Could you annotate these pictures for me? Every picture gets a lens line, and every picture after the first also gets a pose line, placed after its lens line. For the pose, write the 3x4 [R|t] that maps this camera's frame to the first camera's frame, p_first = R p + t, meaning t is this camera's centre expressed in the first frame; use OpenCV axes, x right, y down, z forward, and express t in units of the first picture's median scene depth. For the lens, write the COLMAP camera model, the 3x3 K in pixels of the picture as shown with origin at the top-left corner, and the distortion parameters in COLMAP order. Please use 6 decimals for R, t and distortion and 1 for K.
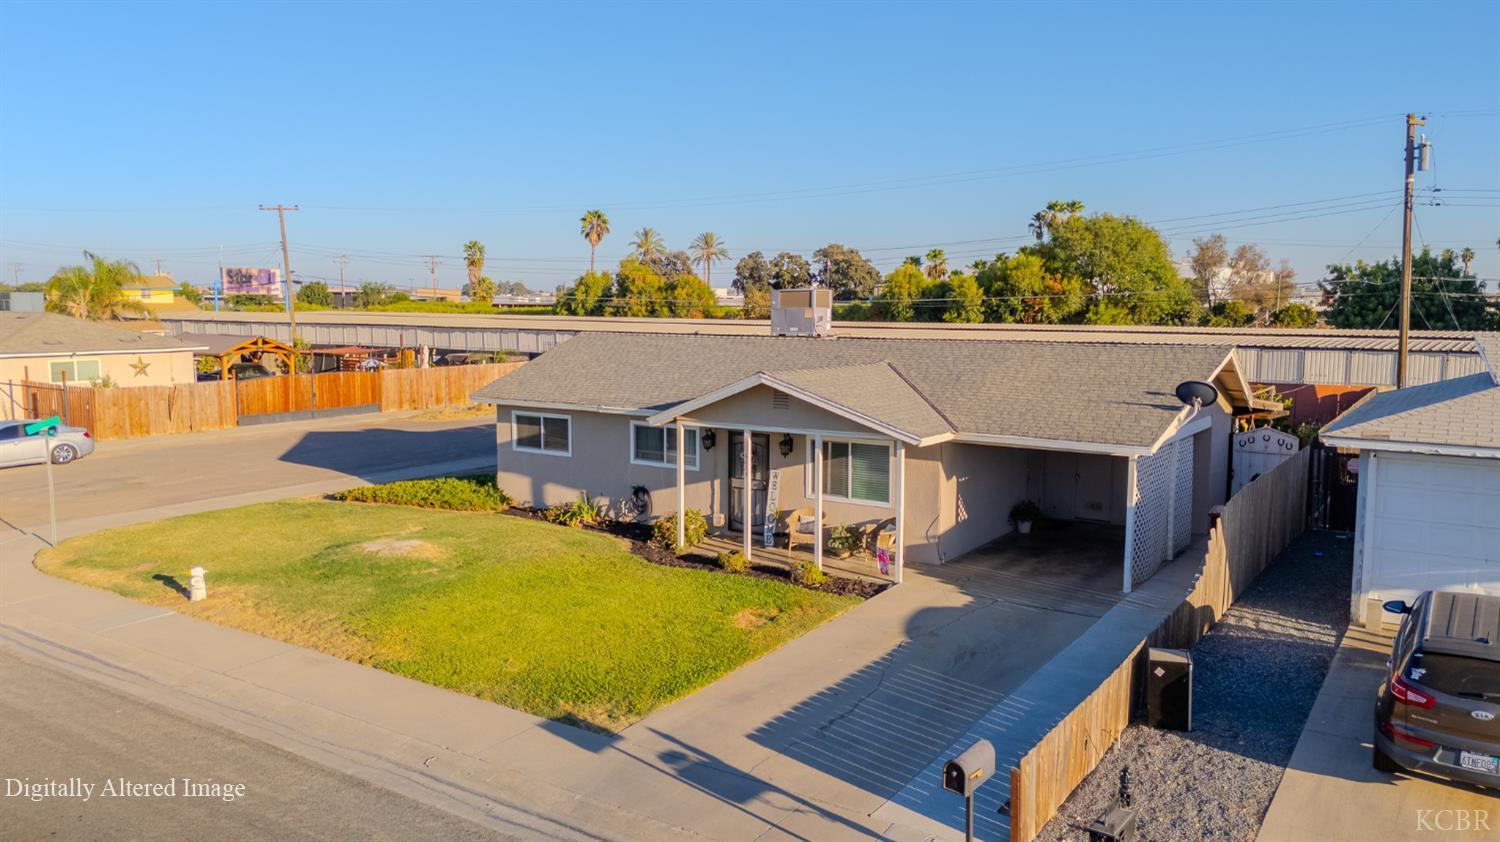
lens RADIAL K [[1107.9, 0, 750.6], [0, 1107.9, 424.1], [0, 0, 1]] dist [0.088999, -0.107412]
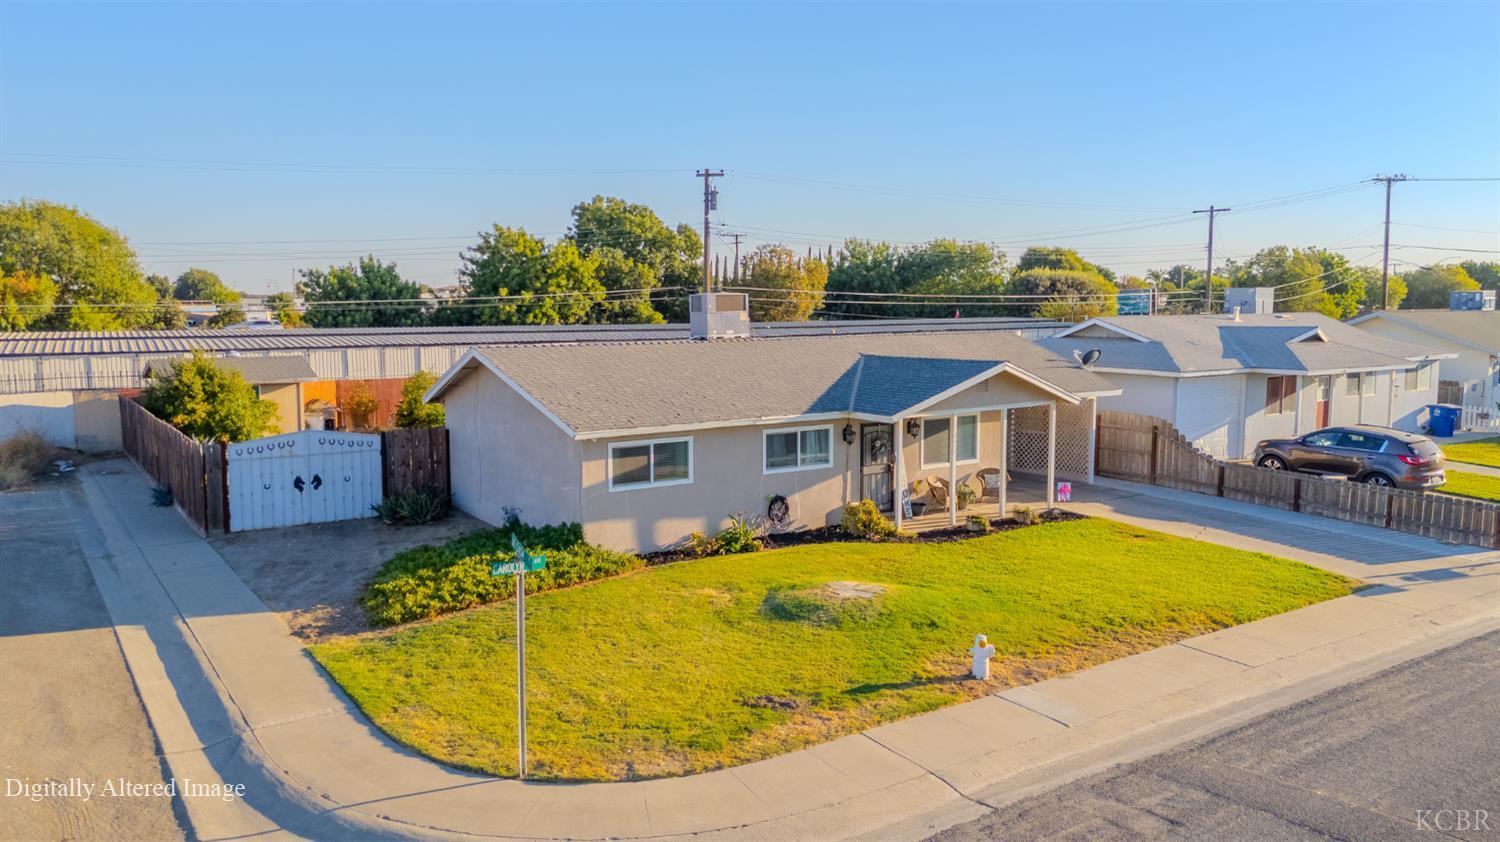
lens RADIAL K [[1112.6, 0, 750.0], [0, 1112.6, 421.0], [0, 0, 1]] dist [0.073662, -0.078791]
pose [[0.363039, -0.105225, 0.925813, -0.983645], [0.108911, 0.991584, 0.069992, -0.078077], [-0.925387, 0.075422, 0.371444, 0.641897]]
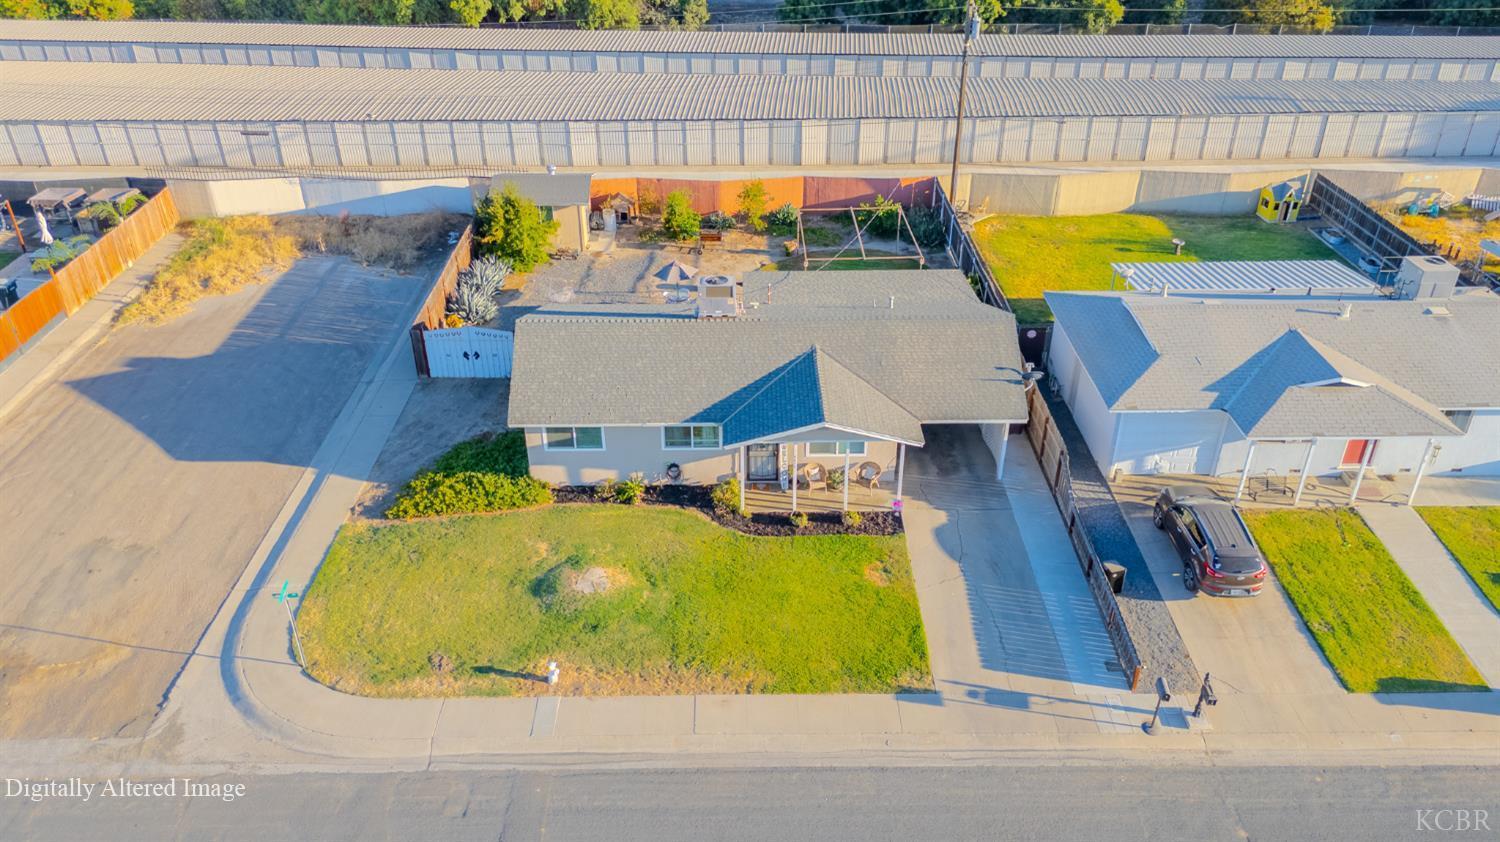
lens RADIAL K [[1112.6, 0, 750.0], [0, 1112.6, 421.0], [0, 0, 1]] dist [0.073662, -0.078791]
pose [[0.821429, -0.298028, 0.486244, -0.687077], [0.068633, 0.898057, 0.434492, -0.600271], [-0.566166, -0.323532, 0.758145, -0.128409]]
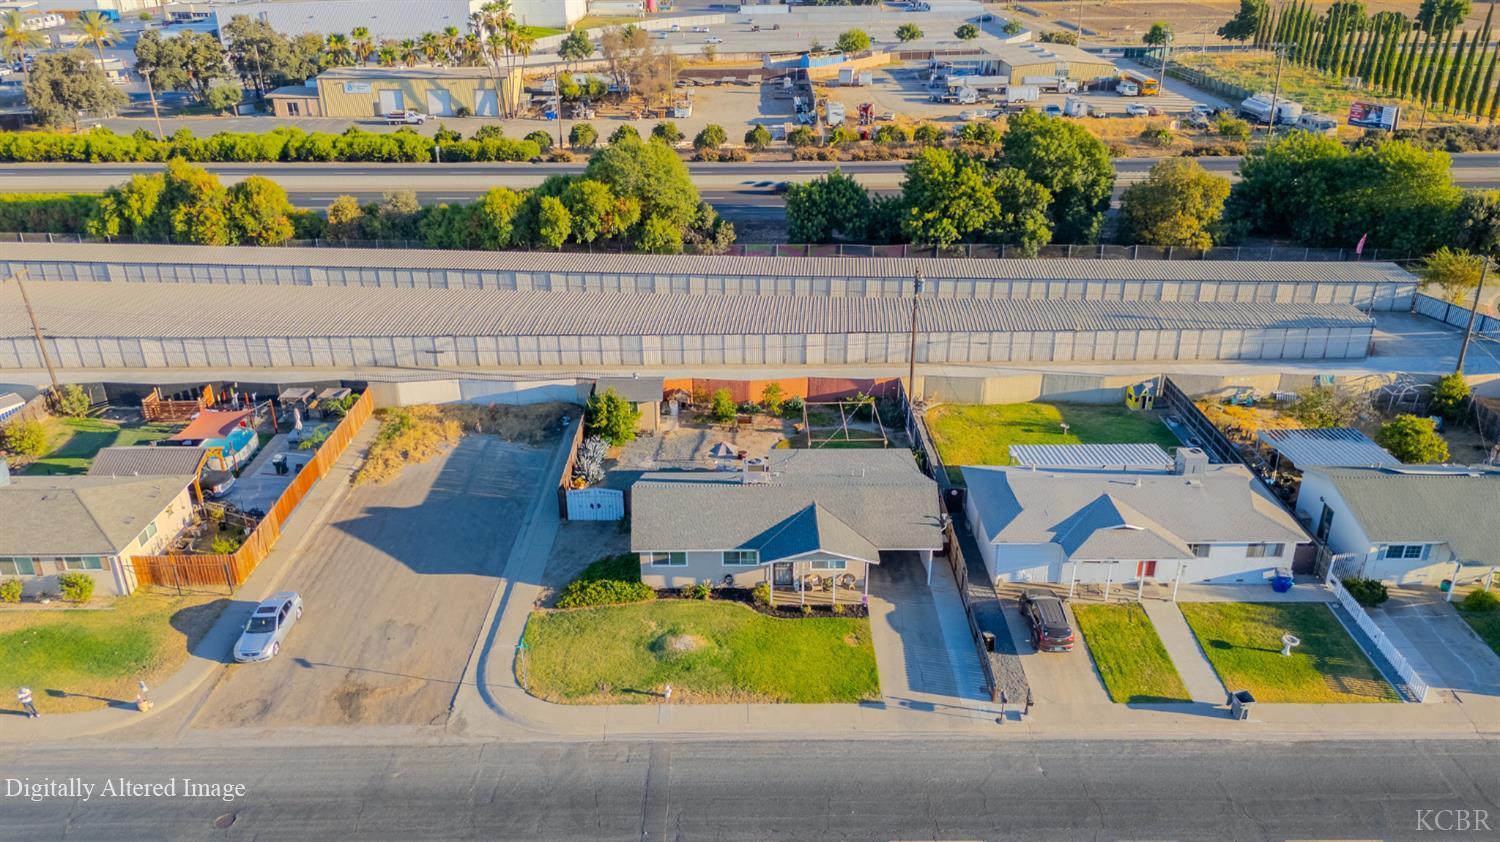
lens RADIAL K [[1107.9, 0, 750.6], [0, 1107.9, 424.1], [0, 0, 1]] dist [0.088999, -0.107412]
pose [[0.824616, -0.242867, 0.510905, -1.162771], [0.070789, 0.940352, 0.332756, -1.004733], [-0.561246, -0.238230, 0.792622, -0.801296]]
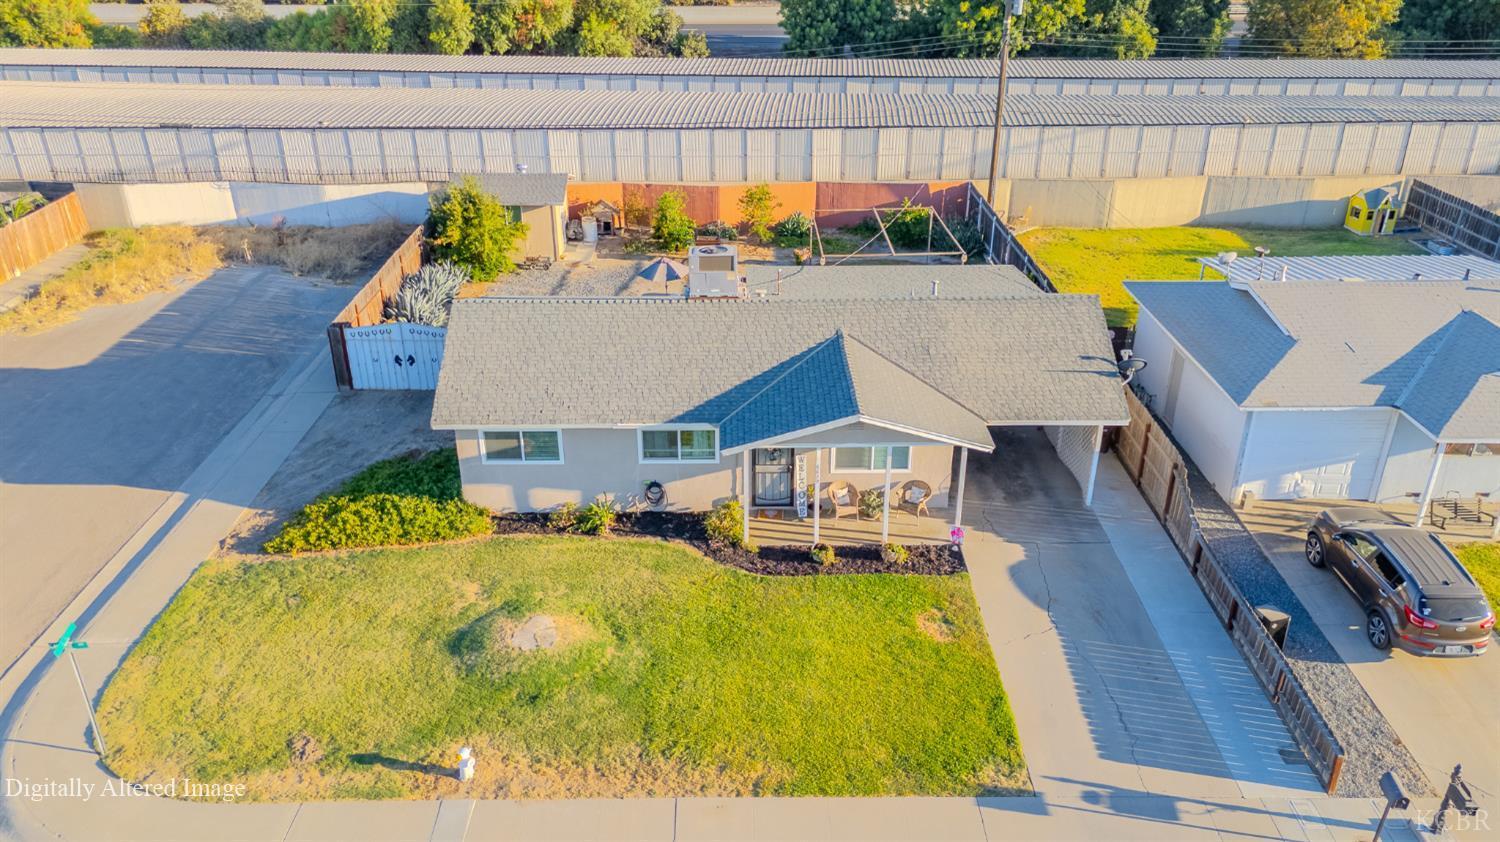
lens RADIAL K [[1115.5, 0, 749.2], [0, 1115.5, 418.2], [0, 0, 1]] dist [0.057536, -0.050386]
pose [[0.822304, -0.251656, 0.510378, -0.549244], [0.067279, 0.933601, 0.351941, -0.369772], [-0.565057, -0.255065, 0.784635, 0.109903]]
